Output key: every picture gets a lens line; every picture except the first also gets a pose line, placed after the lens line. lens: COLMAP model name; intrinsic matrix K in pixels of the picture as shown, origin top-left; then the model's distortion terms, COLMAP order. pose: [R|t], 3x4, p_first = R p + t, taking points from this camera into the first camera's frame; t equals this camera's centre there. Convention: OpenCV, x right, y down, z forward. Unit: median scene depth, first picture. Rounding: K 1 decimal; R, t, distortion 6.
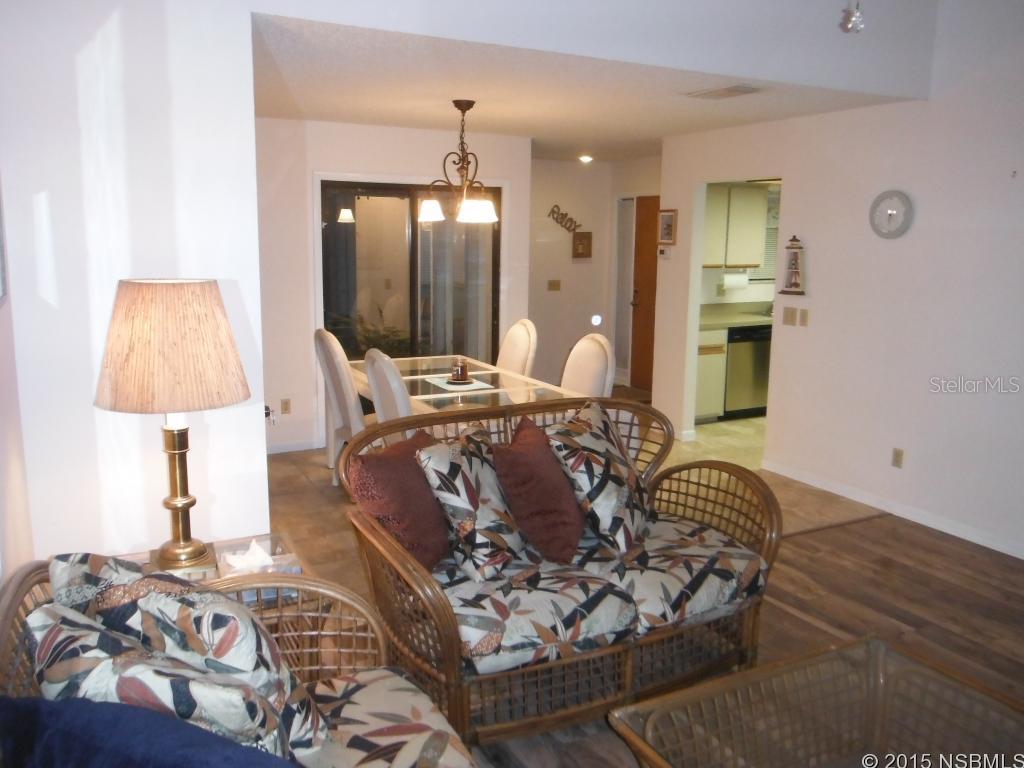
lens RADIAL K [[873.0, 0, 512.0], [0, 873.0, 369.6], [0, 0, 1]] dist [0.002849, 0.000574]
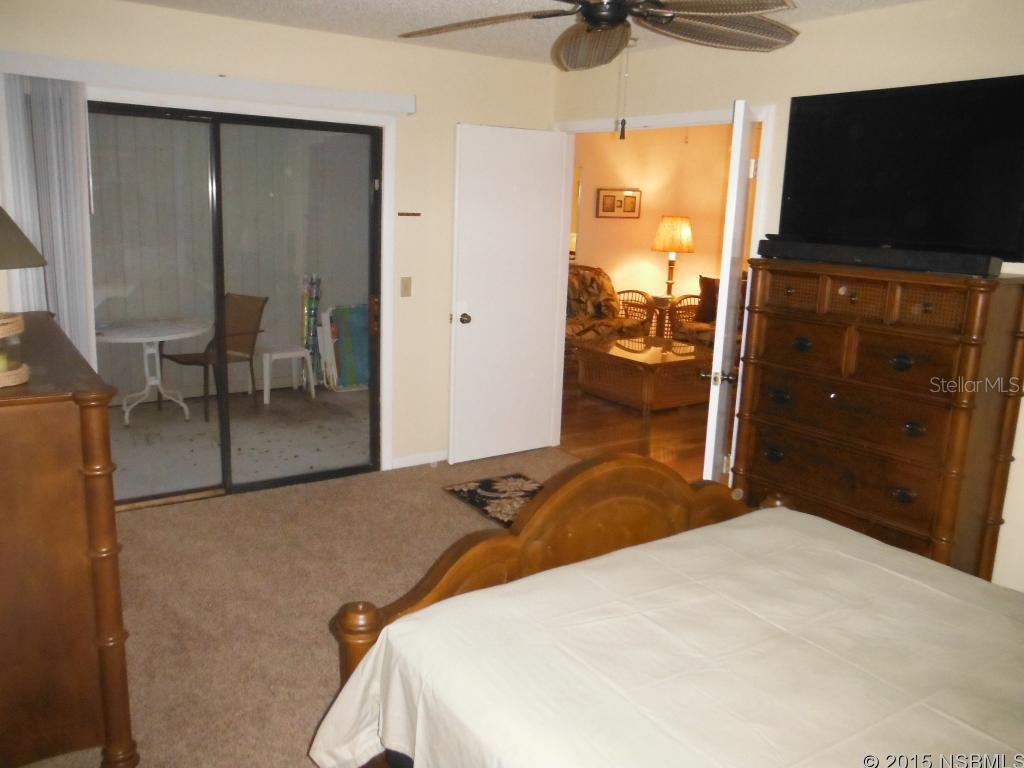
lens RADIAL K [[849.1, 0, 497.0], [0, 849.1, 384.1], [0, 0, 1]] dist [-0.014506, -0.006063]
pose [[0.107179, 0.202996, -0.973296, 2.618765], [-0.190067, 0.965064, 0.180349, 0.063178], [0.975903, 0.165662, 0.142018, -0.045902]]
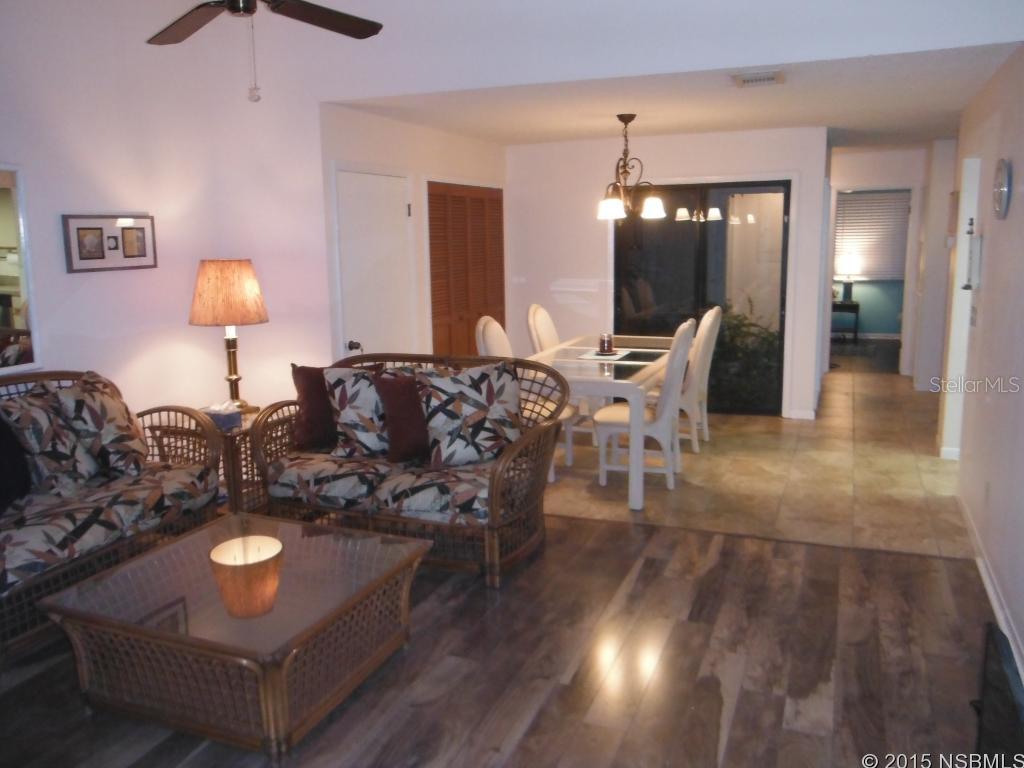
lens RADIAL K [[849.1, 0, 497.0], [0, 849.1, 384.1], [0, 0, 1]] dist [-0.014506, -0.006063]
pose [[0.625399, 0.117628, -0.771388, 1.284070], [-0.102362, 0.992397, 0.068340, -0.014533], [0.773562, 0.036221, 0.632685, 0.268915]]
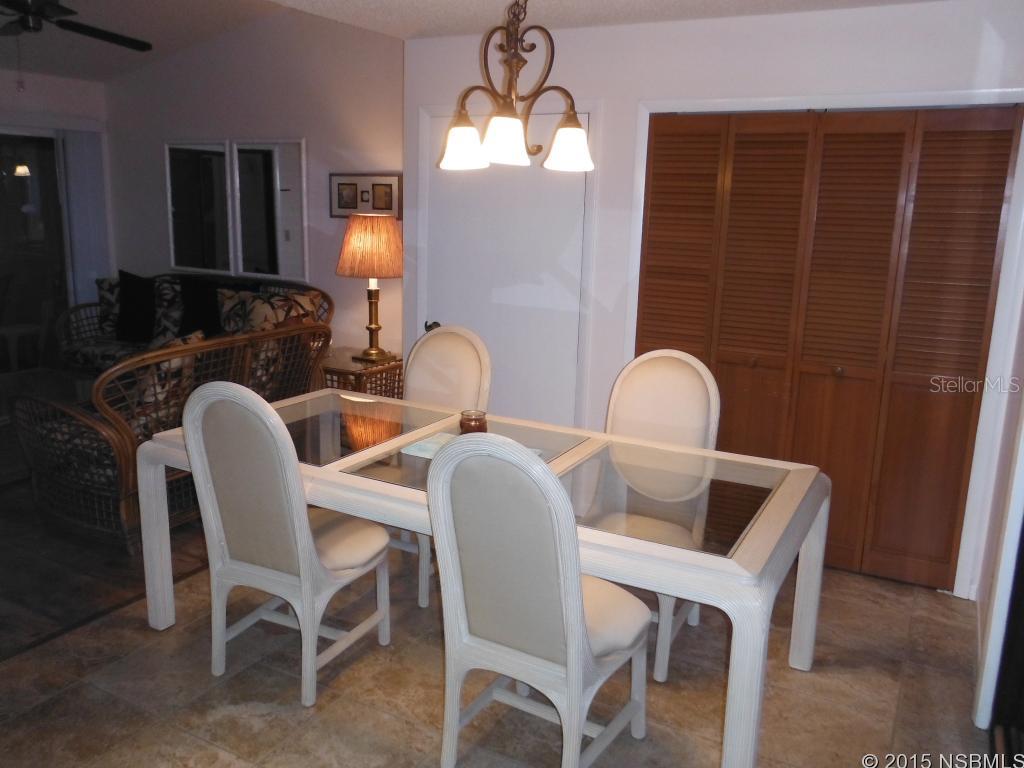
lens RADIAL K [[818.4, 0, 512.0], [0, 818.4, 384.0], [0, 0, 1]] dist [-0.002181, -0.000343]
pose [[-0.841381, 0.090783, -0.532764, 0.341657], [-0.119240, 0.930315, 0.346838, -0.385943], [0.527125, 0.355349, -0.771924, 2.486699]]
